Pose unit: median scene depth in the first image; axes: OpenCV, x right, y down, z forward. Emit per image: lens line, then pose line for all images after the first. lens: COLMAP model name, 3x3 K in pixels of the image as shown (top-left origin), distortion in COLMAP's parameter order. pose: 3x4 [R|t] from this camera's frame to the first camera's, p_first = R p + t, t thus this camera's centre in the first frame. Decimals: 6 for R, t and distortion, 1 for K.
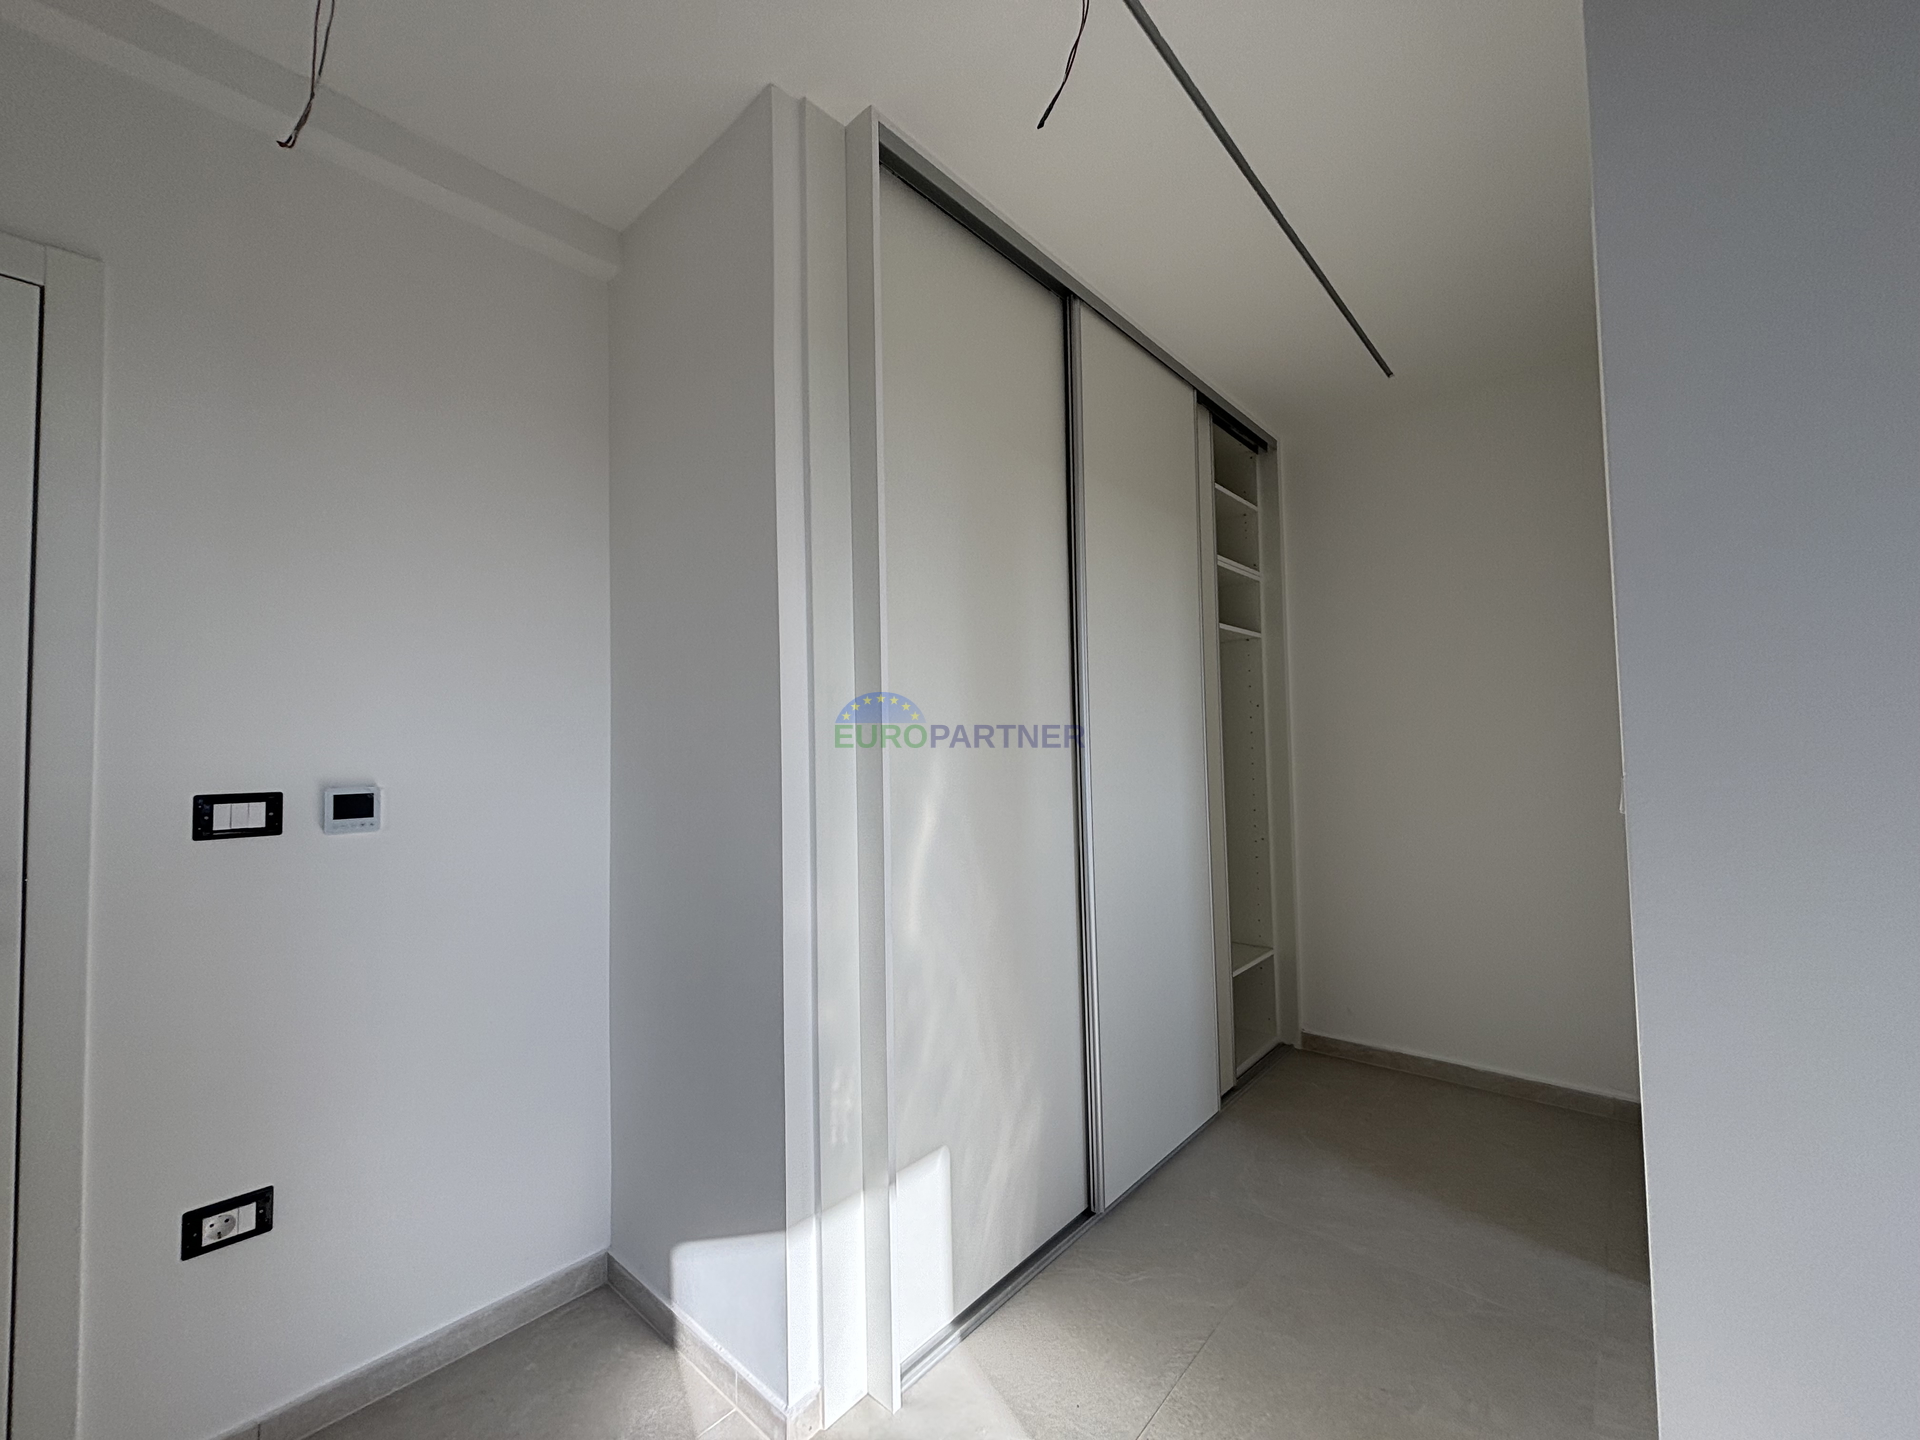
lens RADIAL K [[776.8, 0, 961.9], [0, 776.8, 722.6], [0, 0, 1]] dist [0.014132, -0.004257]
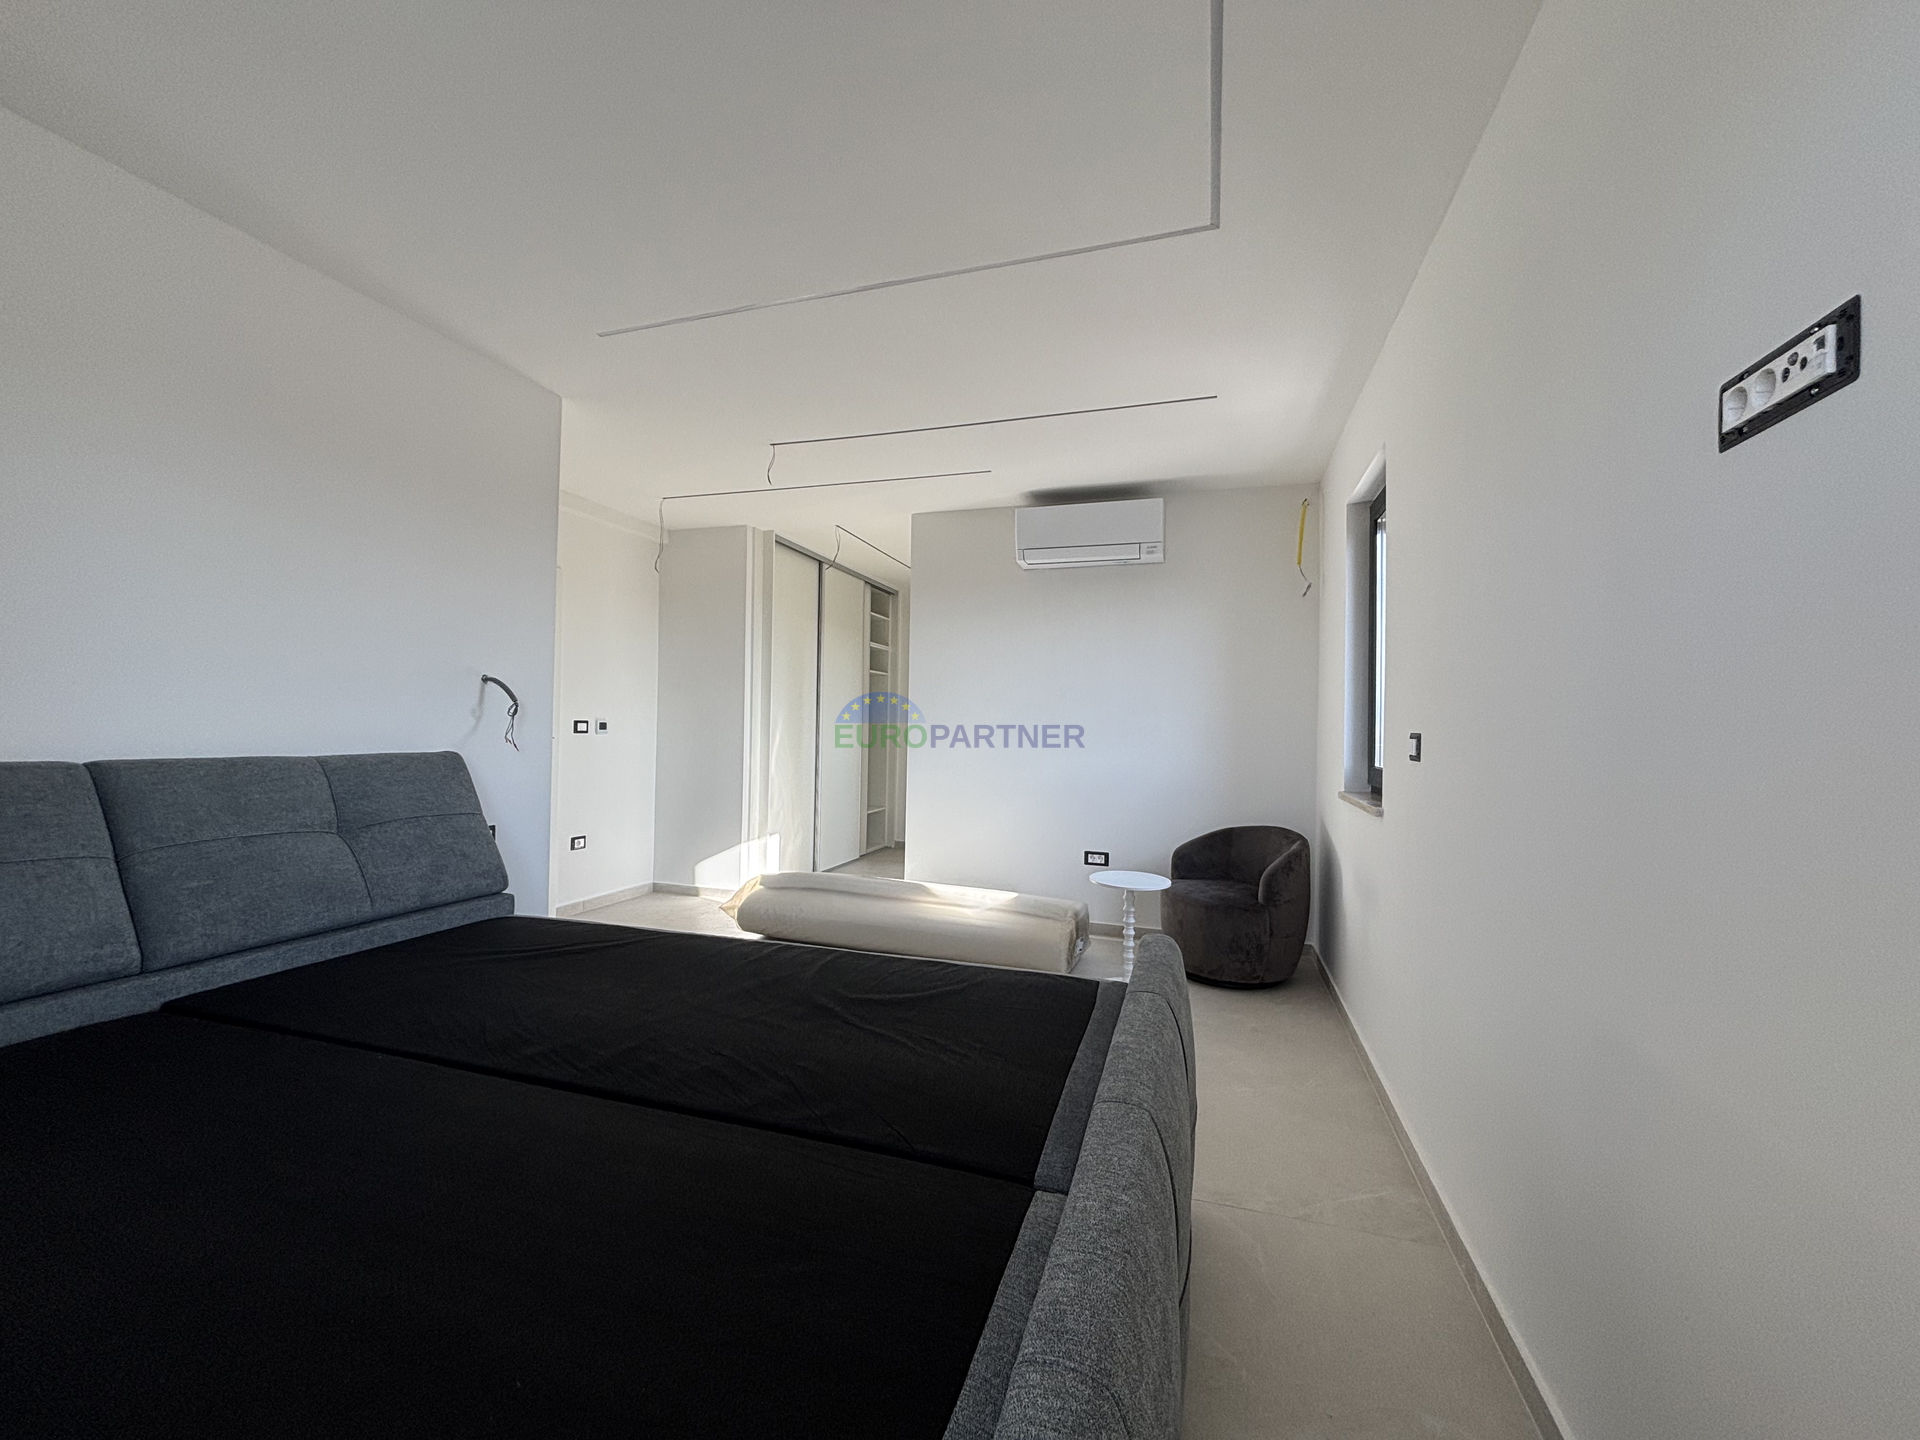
lens RADIAL K [[776.8, 0, 961.9], [0, 776.8, 722.6], [0, 0, 1]] dist [0.014132, -0.004257]
pose [[0.913896, 0.041677, 0.403804, -0.527365], [-0.054127, 0.998344, 0.019461, -0.036725], [-0.402324, -0.039642, 0.914639, -1.864320]]
